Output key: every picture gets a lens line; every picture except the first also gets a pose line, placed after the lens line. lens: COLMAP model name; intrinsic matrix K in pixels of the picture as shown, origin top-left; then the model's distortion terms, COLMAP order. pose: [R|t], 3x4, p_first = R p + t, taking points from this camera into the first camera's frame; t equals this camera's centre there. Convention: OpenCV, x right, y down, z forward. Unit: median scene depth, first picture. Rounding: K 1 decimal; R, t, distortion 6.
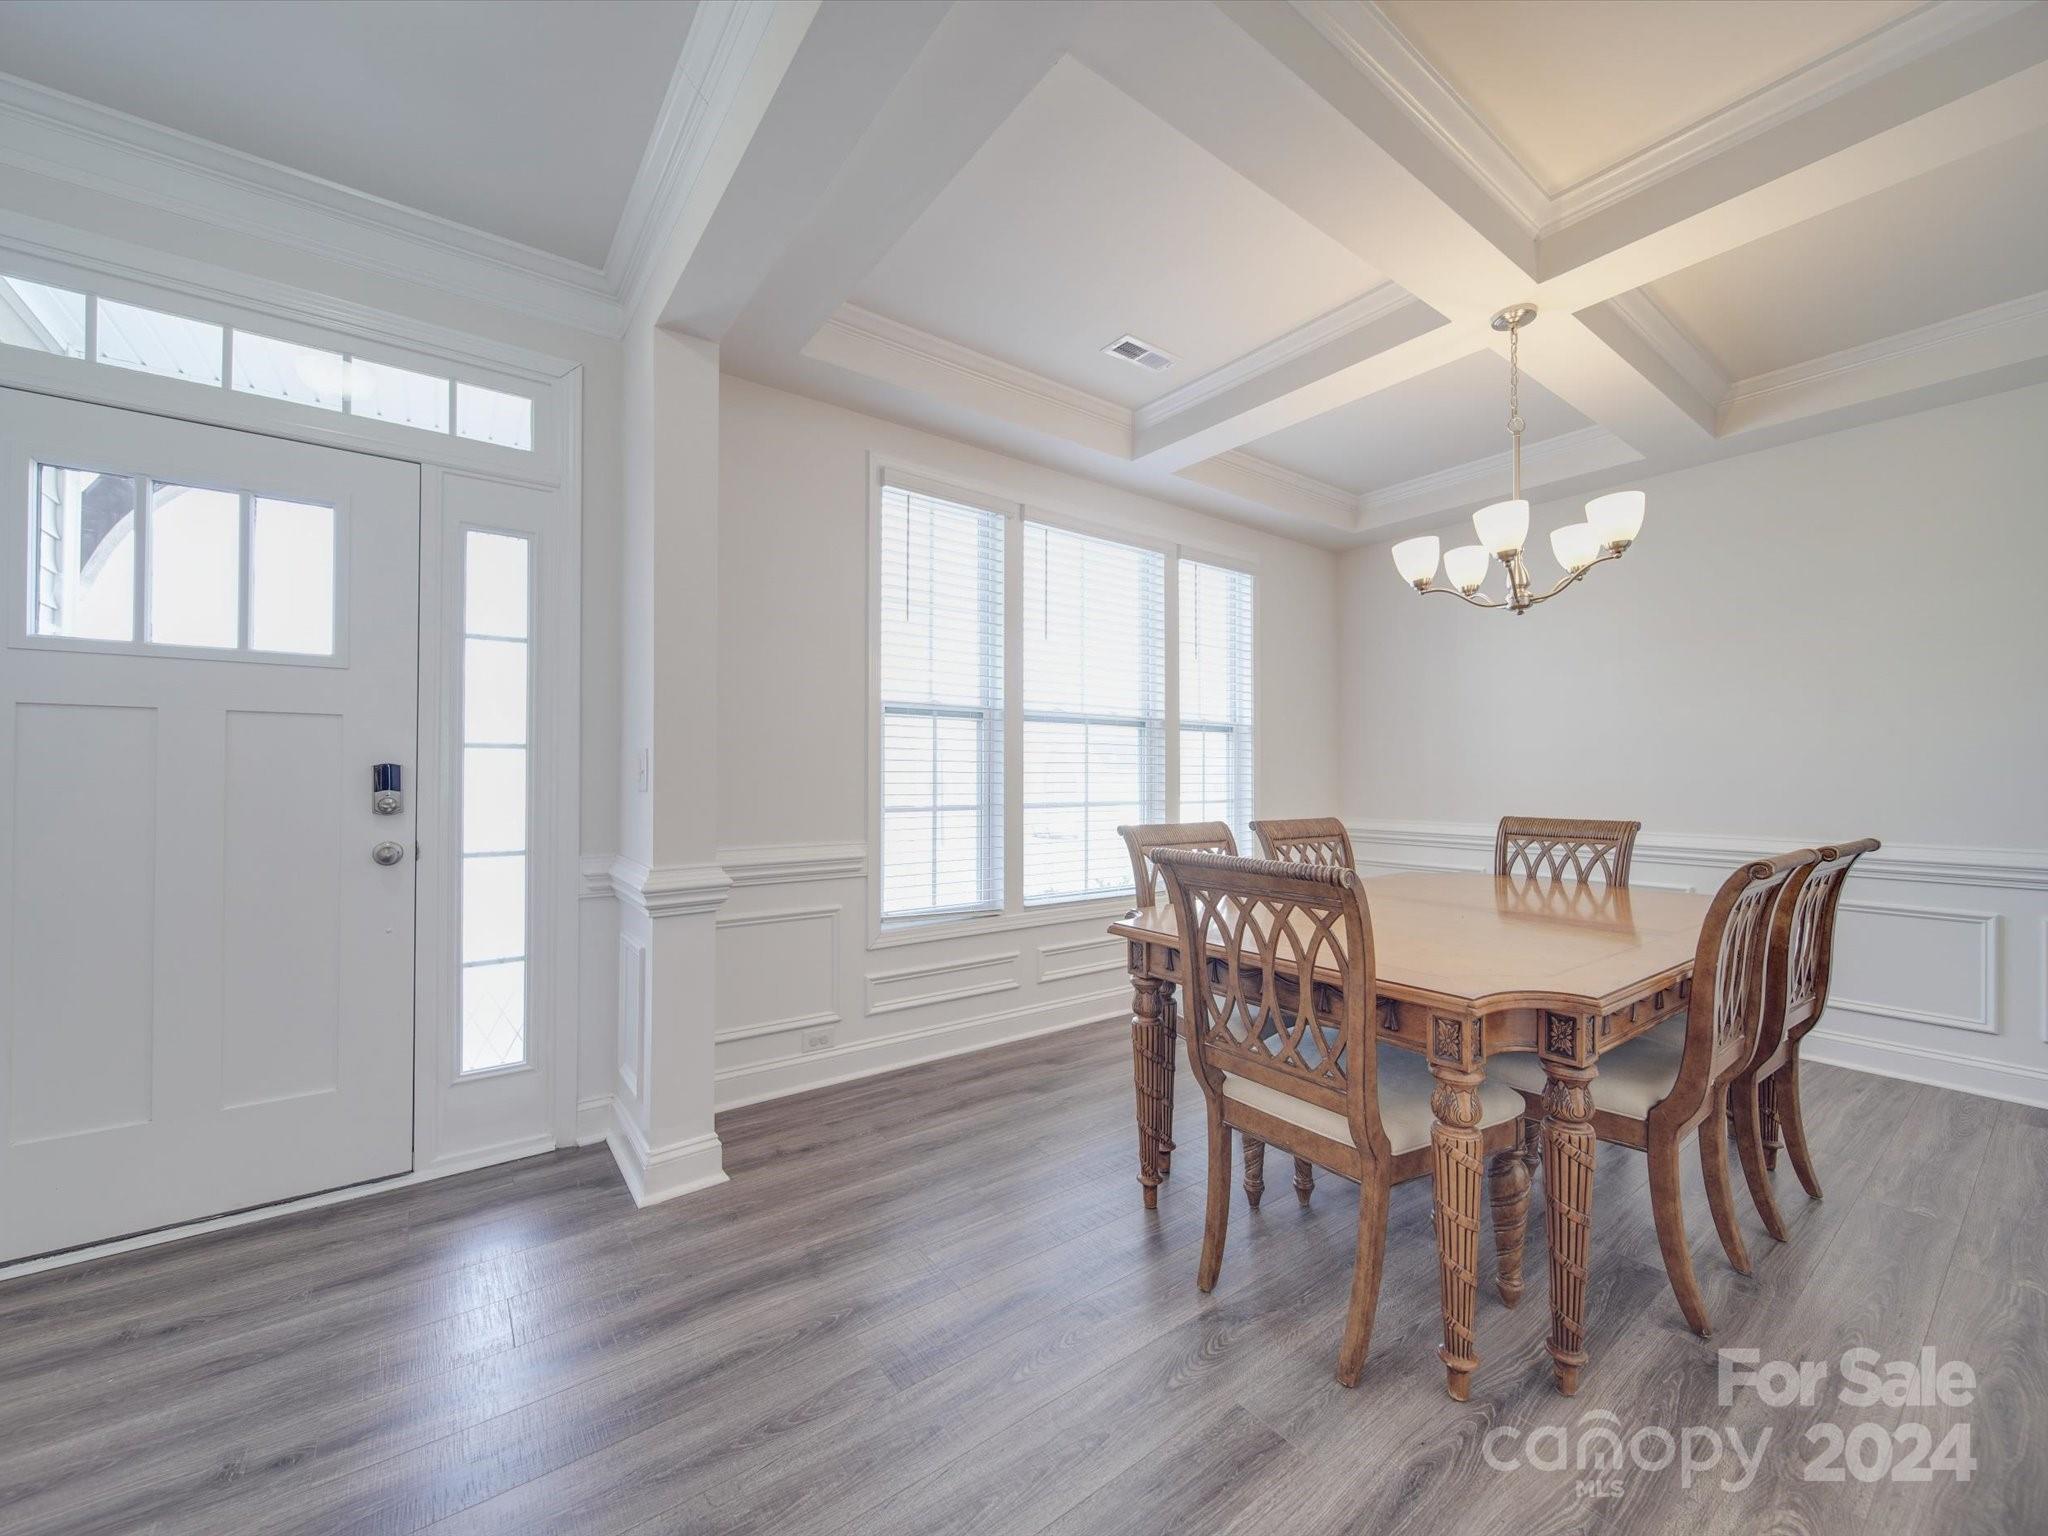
lens RADIAL K [[805.5, 0, 1027.8], [0, 805.5, 767.8], [0, 0, 1]] dist [0.000551, -0.002088]
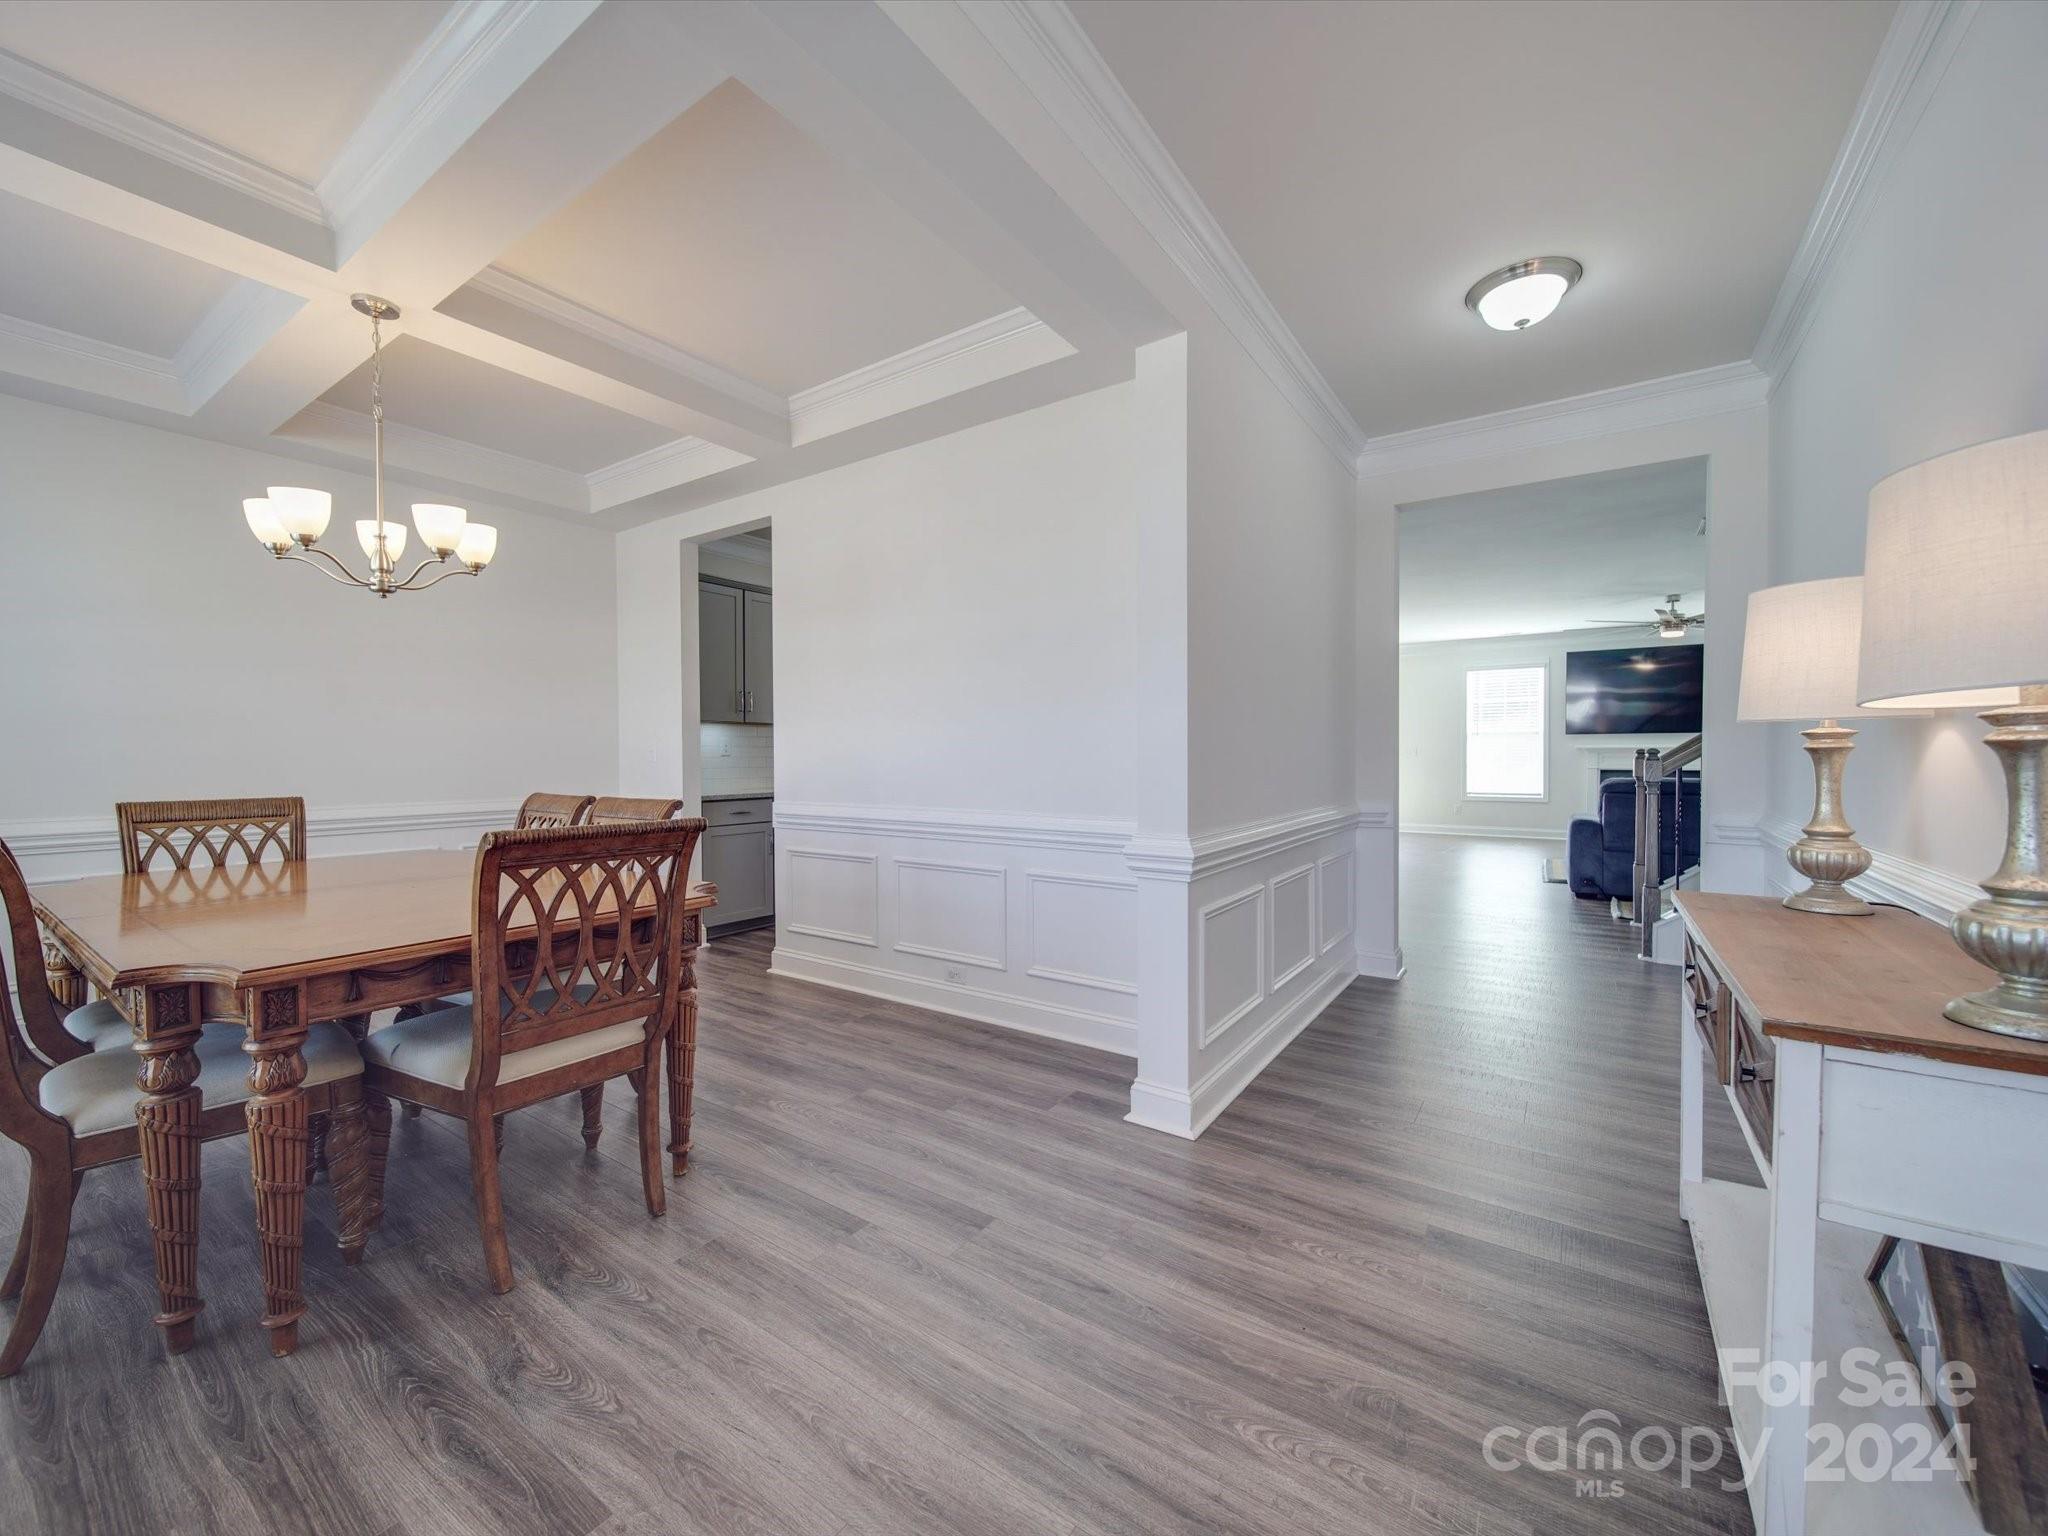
lens RADIAL K [[805.5, 0, 1027.8], [0, 805.5, 767.8], [0, 0, 1]] dist [0.000551, -0.002088]
pose [[-0.312033, -0.017672, 0.949907, -0.958871], [-0.007050, 0.999843, 0.016285, 0.010895], [-0.950045, -0.001615, -0.312108, 0.788743]]
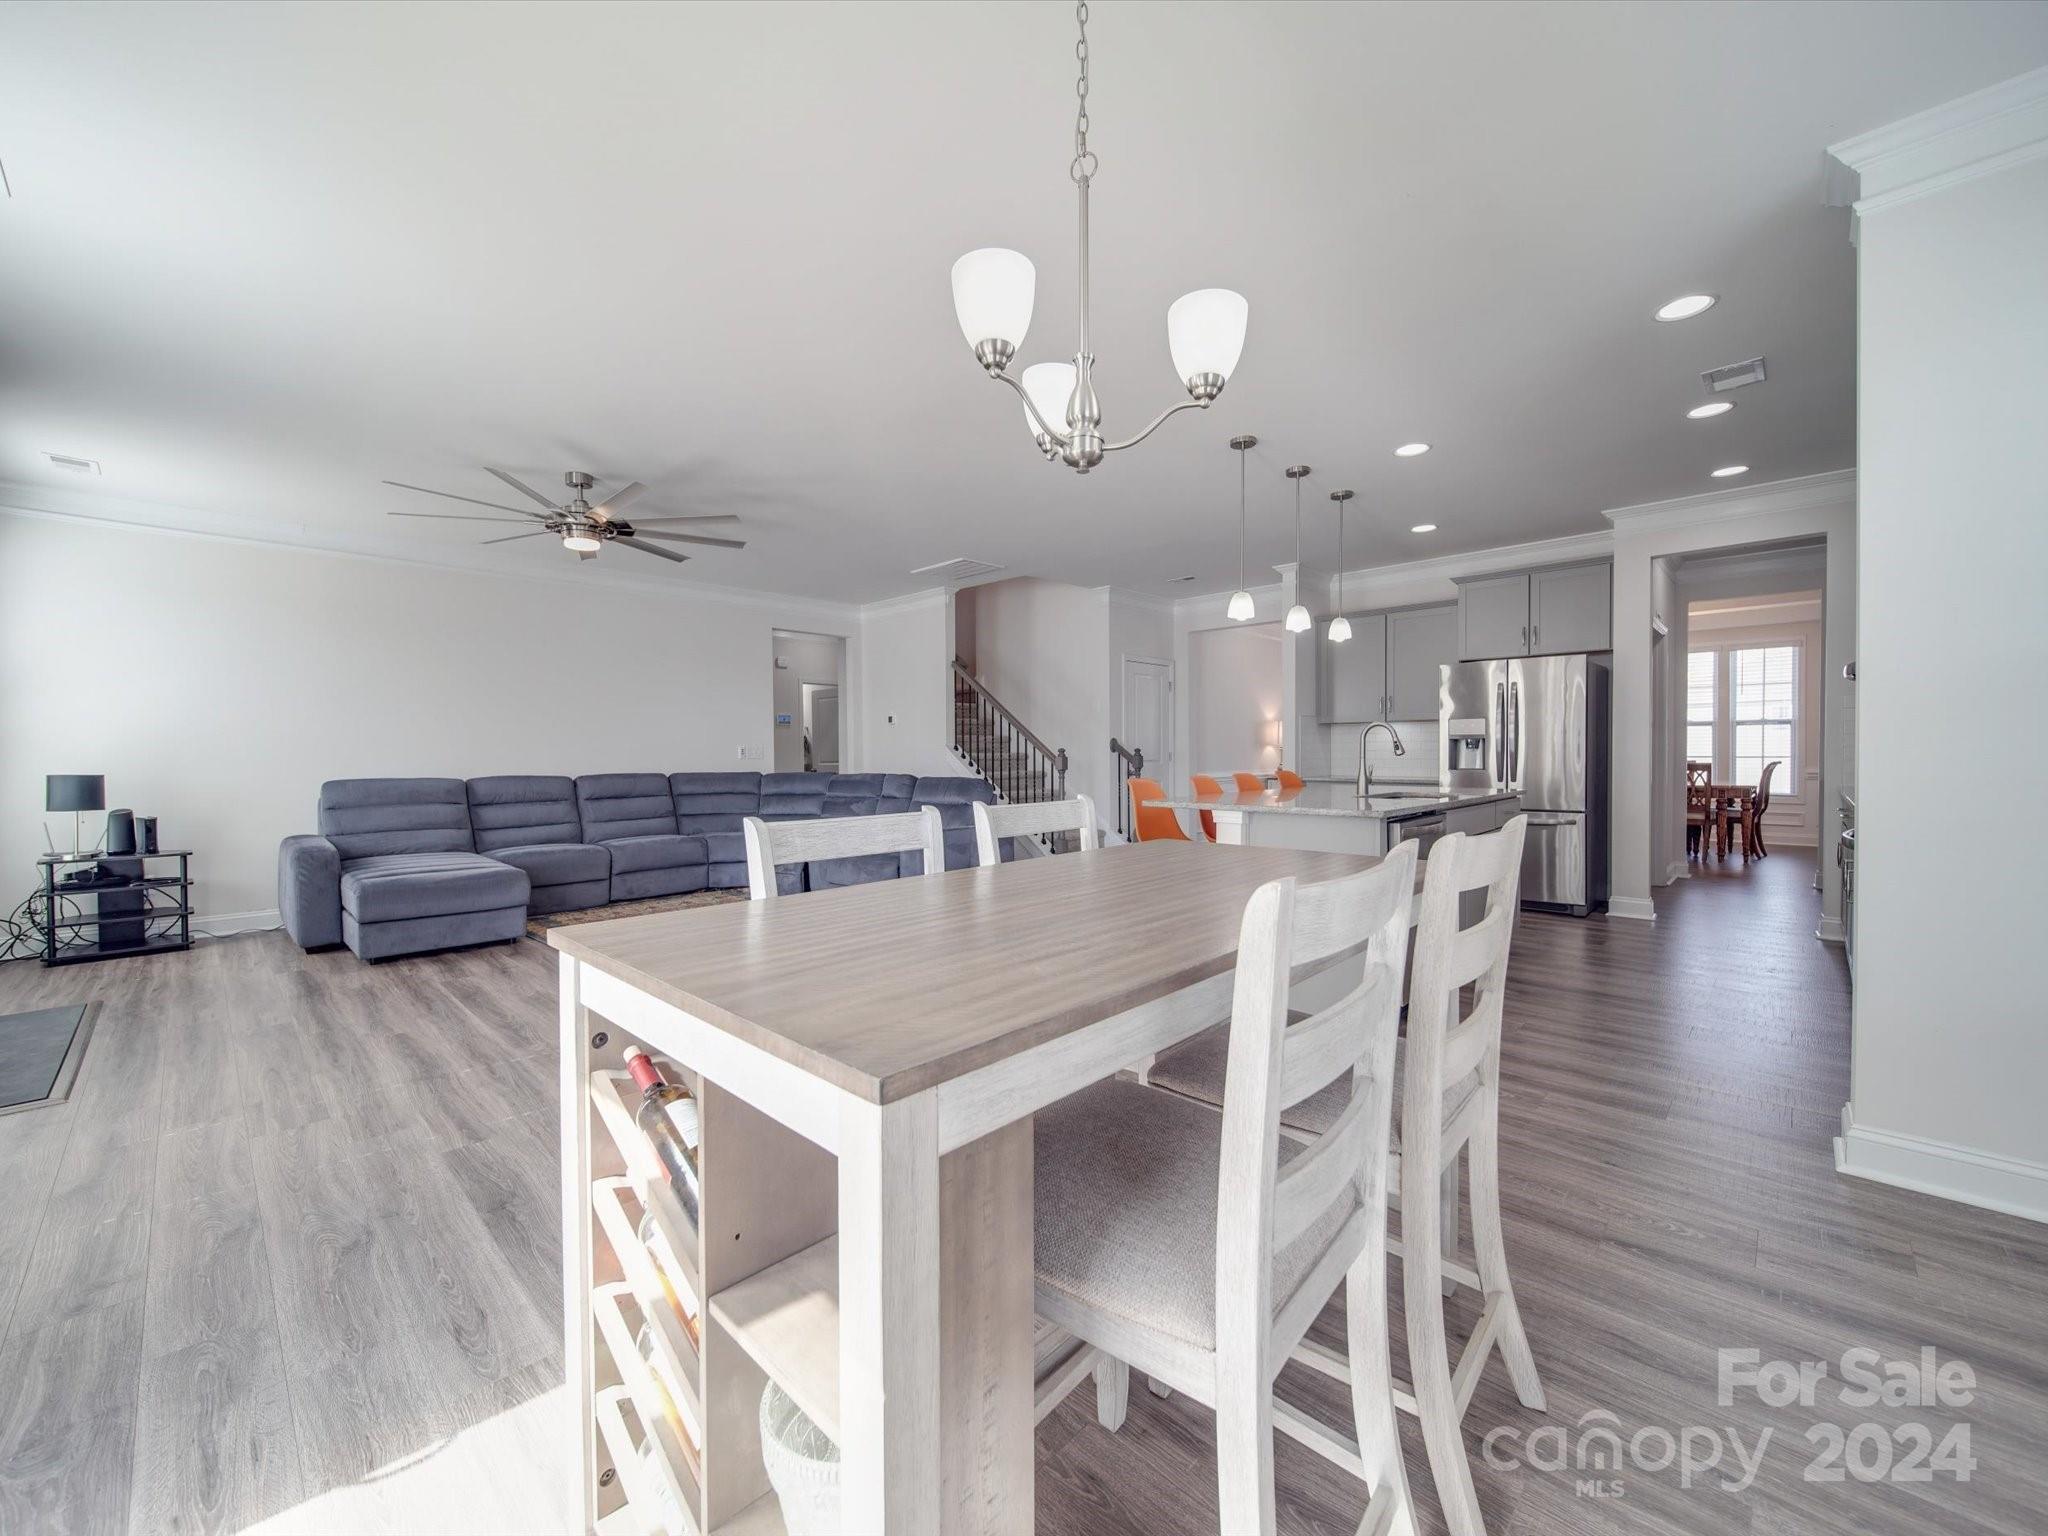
lens RADIAL K [[805.5, 0, 1027.8], [0, 805.5, 767.8], [0, 0, 1]] dist [0.000551, -0.002088]
pose [[0.157313, 0.016872, -0.987405, 3.608252], [0.023215, 0.999515, 0.020777, -0.032902], [0.987276, -0.026191, 0.156845, -2.307748]]
